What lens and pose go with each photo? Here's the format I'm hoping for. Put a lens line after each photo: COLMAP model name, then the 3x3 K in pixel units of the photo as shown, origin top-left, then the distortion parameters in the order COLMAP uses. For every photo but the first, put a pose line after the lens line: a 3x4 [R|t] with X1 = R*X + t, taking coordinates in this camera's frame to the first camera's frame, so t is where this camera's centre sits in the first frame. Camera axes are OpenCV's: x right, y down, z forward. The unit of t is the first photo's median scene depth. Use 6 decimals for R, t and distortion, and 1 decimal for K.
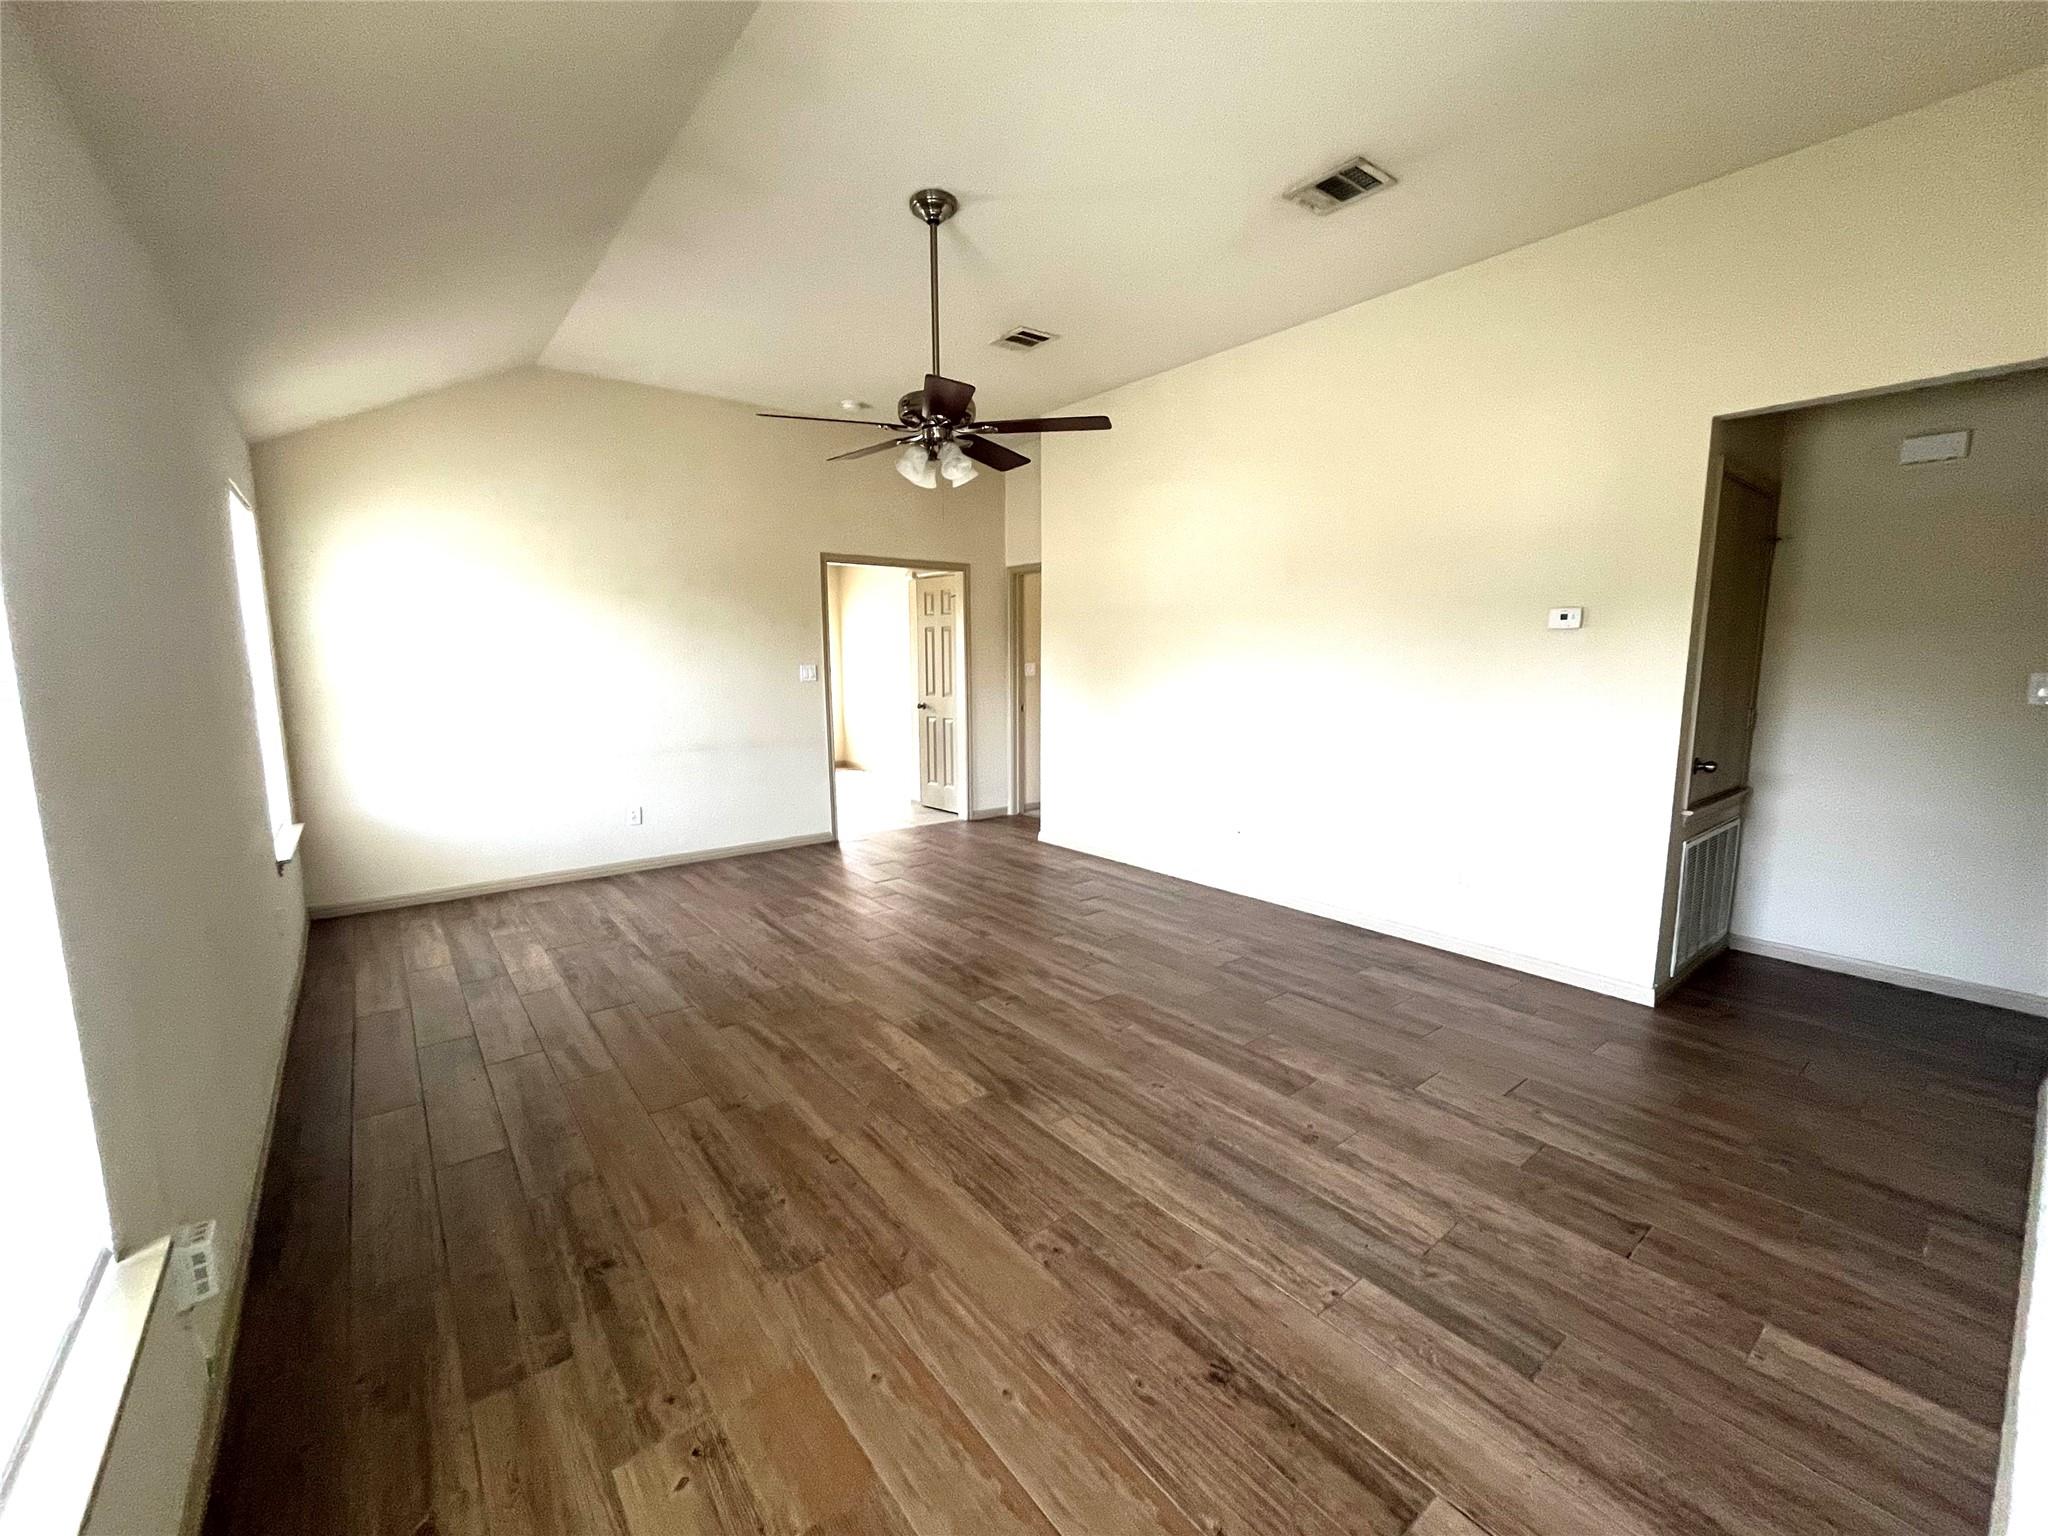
lens RADIAL K [[838.1, 0, 1020.0], [0, 838.1, 767.2], [0, 0, 1]] dist [-0.000421, -0.000112]
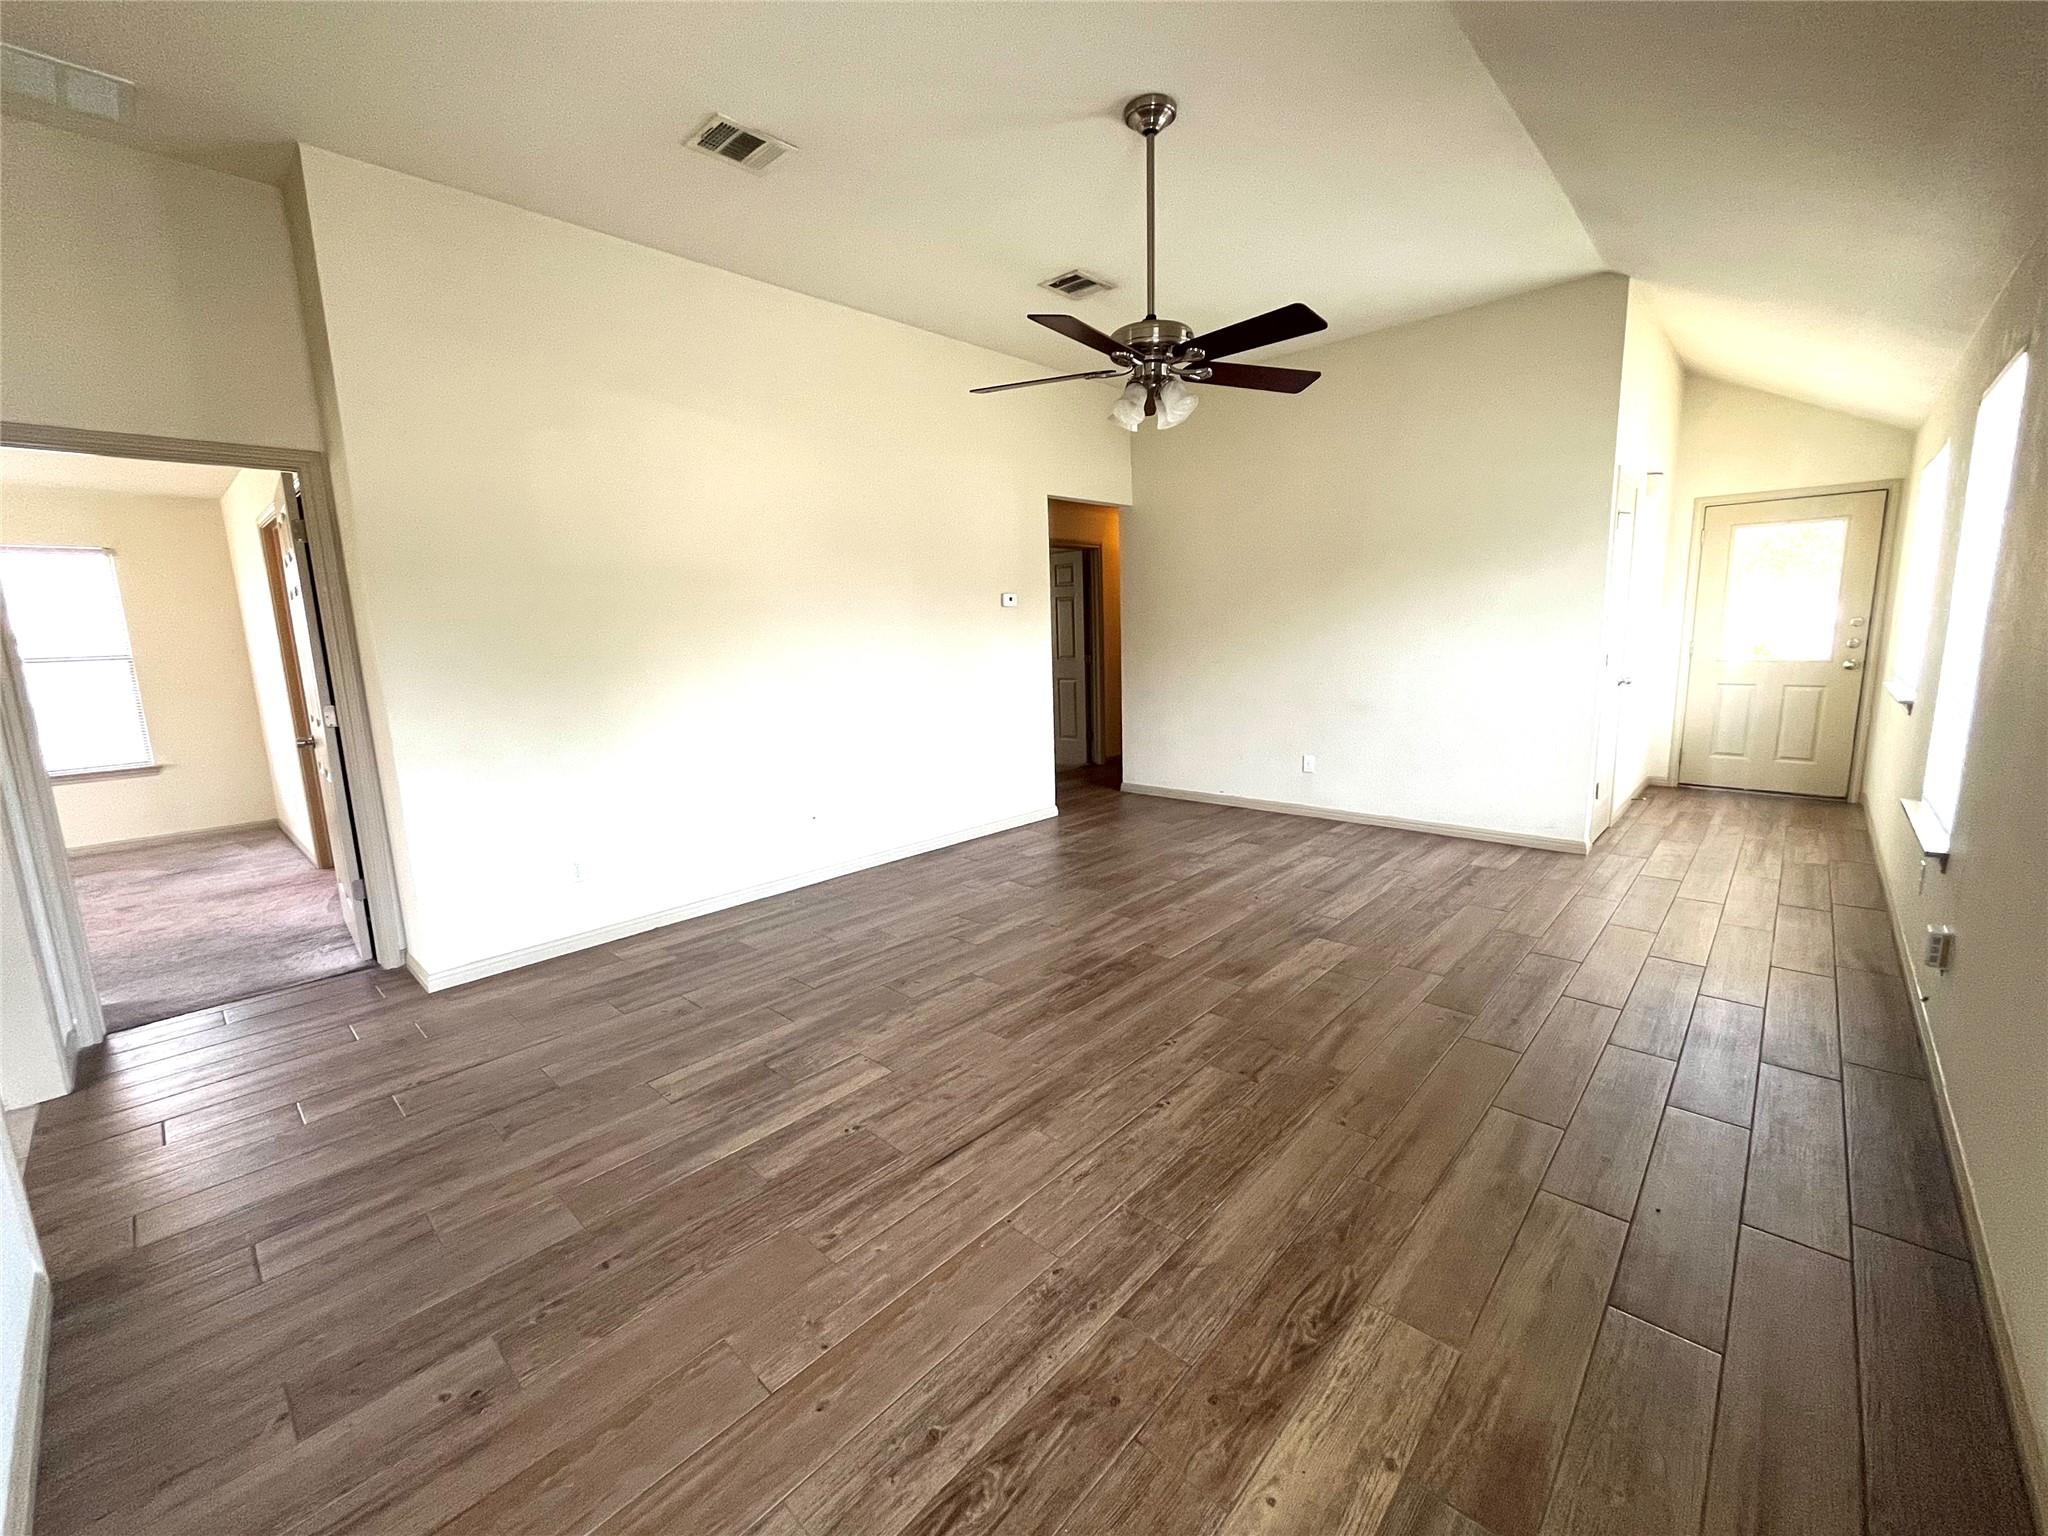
lens RADIAL K [[838.1, 0, 1020.0], [0, 838.1, 767.2], [0, 0, 1]] dist [-0.000421, -0.000112]
pose [[-0.157916, -0.157177, 0.974863, -0.971130], [0.162518, 0.969651, 0.182663, -0.158447], [-0.973987, 0.187278, -0.127579, 1.253666]]
